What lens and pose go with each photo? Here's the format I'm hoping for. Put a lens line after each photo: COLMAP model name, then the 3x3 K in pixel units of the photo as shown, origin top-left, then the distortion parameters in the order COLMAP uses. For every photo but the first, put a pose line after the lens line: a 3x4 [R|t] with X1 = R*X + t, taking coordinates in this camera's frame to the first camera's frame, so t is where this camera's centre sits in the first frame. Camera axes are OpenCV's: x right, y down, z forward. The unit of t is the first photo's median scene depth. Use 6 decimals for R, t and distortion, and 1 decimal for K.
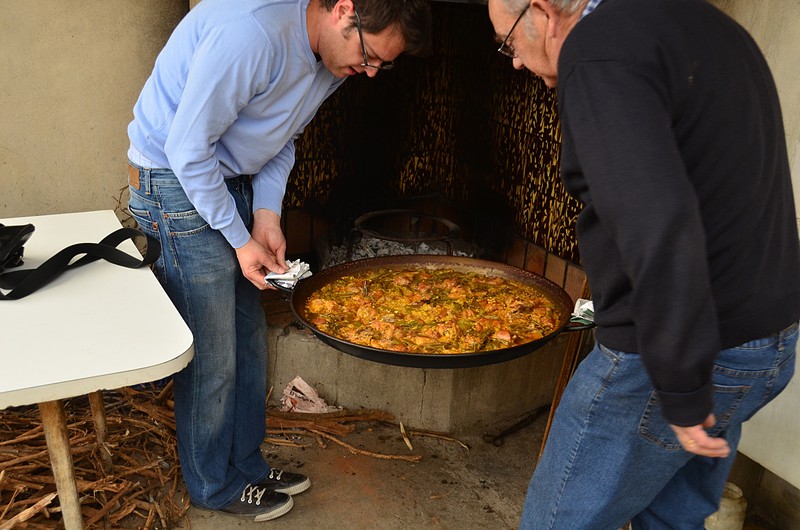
lens RADIAL K [[844.7, 0, 401.6], [0, 844.7, 261.8], [0, 0, 1]] dist [0.025280, 0.000000]
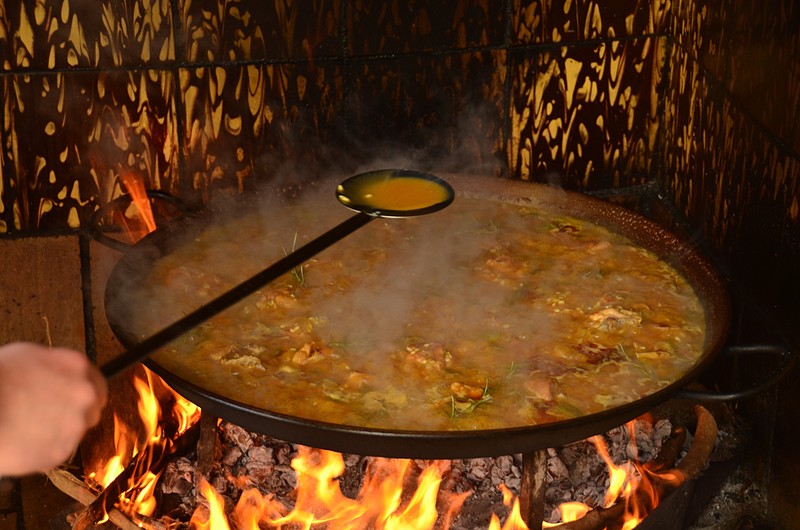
lens RADIAL K [[1987.0, 0, 386.4], [0, 1987.0, 284.2], [0, 0, 1]] dist [0.603591, 0.000000]
pose [[0.954676, 0.088519, -0.284178, 0.178607], [-0.065926, 0.993925, 0.088124, -0.119229], [0.290253, -0.065396, 0.954713, 0.375003]]
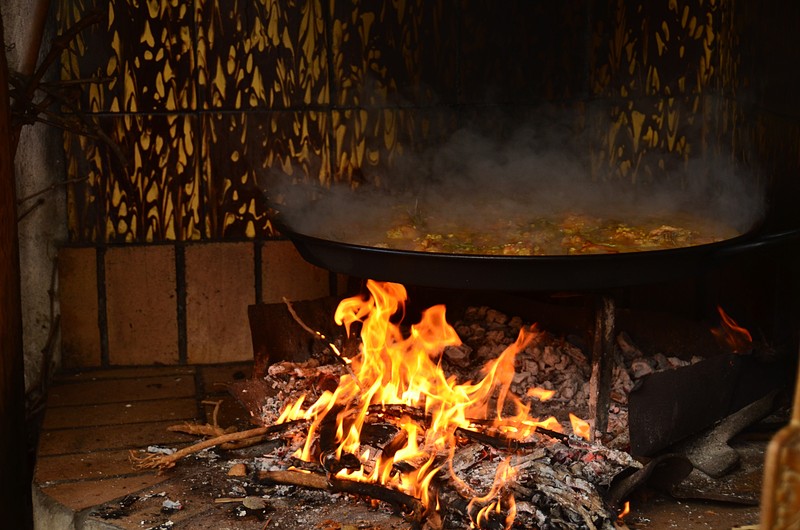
lens RADIAL K [[1696.9, 0, 391.9], [0, 1696.9, 276.1], [0, 0, 1]] dist [0.467615, 0.000000]
pose [[0.931718, 0.007929, -0.363095, 0.214892], [-0.066634, 0.986522, -0.149444, 0.072125], [0.357017, 0.163435, 0.919689, 0.330775]]
